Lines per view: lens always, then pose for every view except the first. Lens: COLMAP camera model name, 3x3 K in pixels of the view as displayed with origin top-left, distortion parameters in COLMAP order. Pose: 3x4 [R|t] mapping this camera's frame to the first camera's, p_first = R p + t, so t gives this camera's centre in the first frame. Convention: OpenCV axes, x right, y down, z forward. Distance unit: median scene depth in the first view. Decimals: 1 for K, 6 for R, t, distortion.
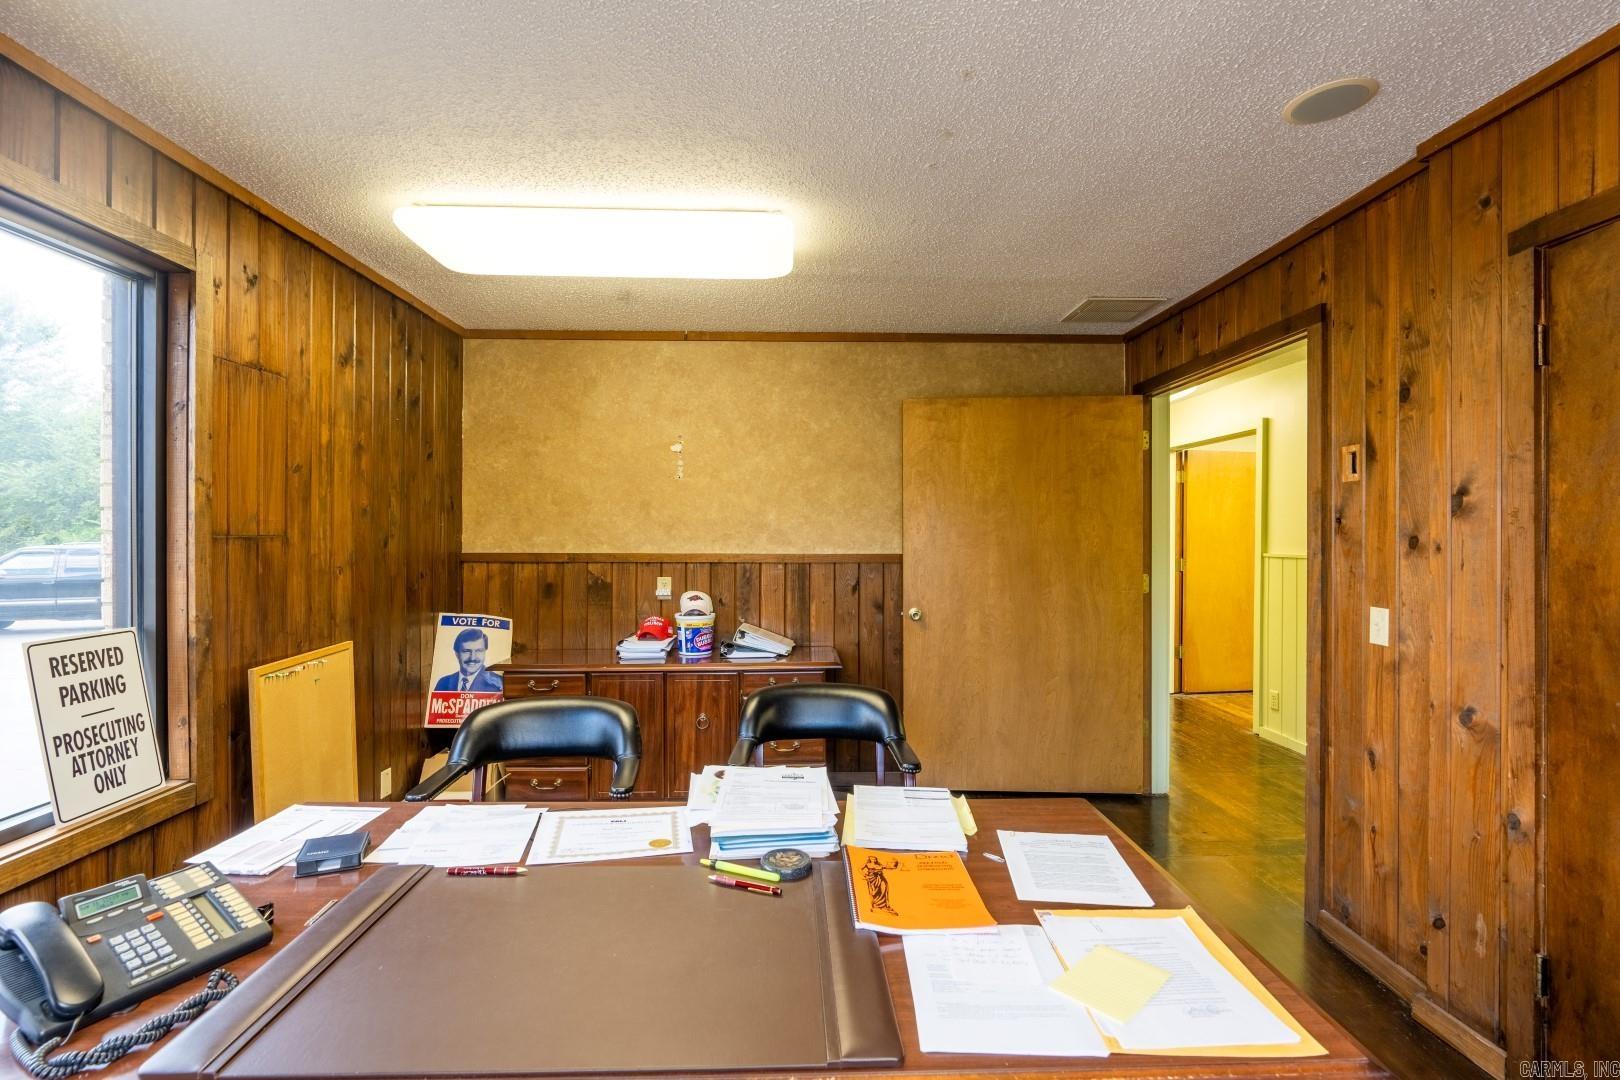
lens RADIAL K [[728.4, 0, 811.5], [0, 728.4, 540.7], [0, 0, 1]] dist [-0.009566, 0.004304]
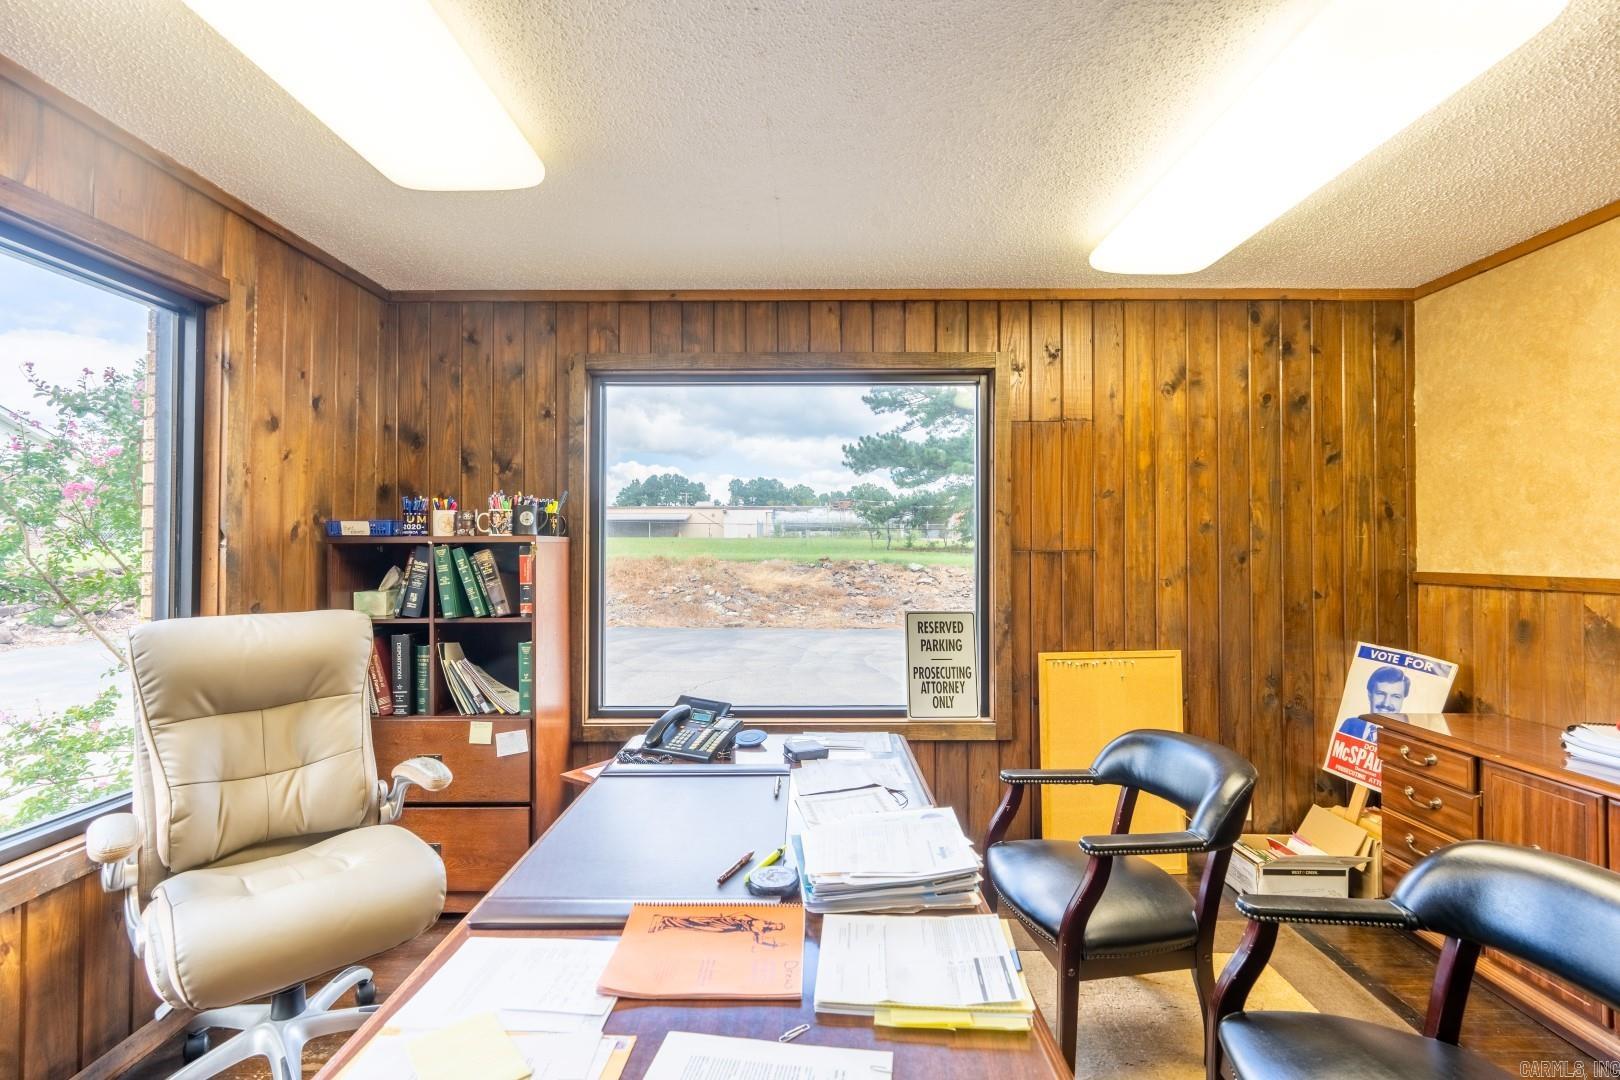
lens RADIAL K [[728.4, 0, 808.0], [0, 728.4, 539.2], [0, 0, 1]] dist [-0.009566, 0.004304]
pose [[-0.031098, -0.017940, -0.999355, 0.361641], [-0.003967, 0.999833, -0.017825, -0.001853], [0.999508, 0.003410, -0.031164, 0.404122]]
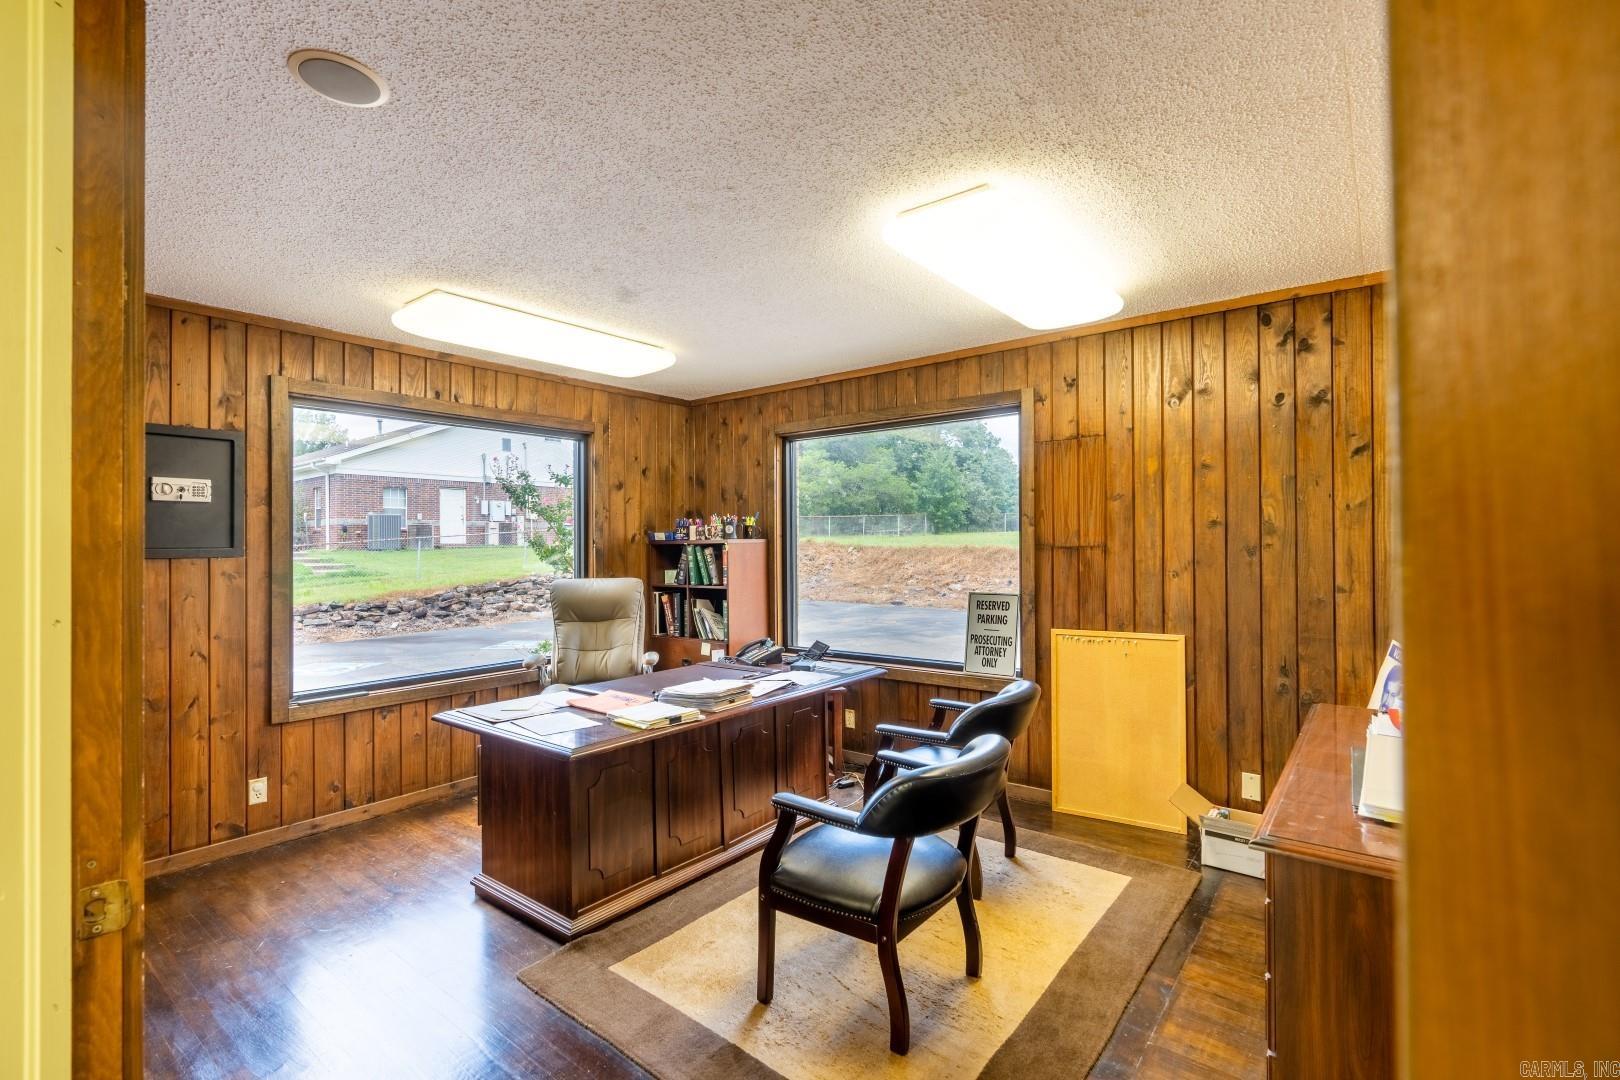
lens RADIAL K [[728.4, 0, 812.3], [0, 728.4, 540.2], [0, 0, 1]] dist [-0.009566, 0.004304]
pose [[-0.636424, -0.002294, -0.771336, 0.535727], [0.002671, 0.999983, -0.005178, -0.008893], [0.771335, -0.005355, -0.636407, 1.053601]]
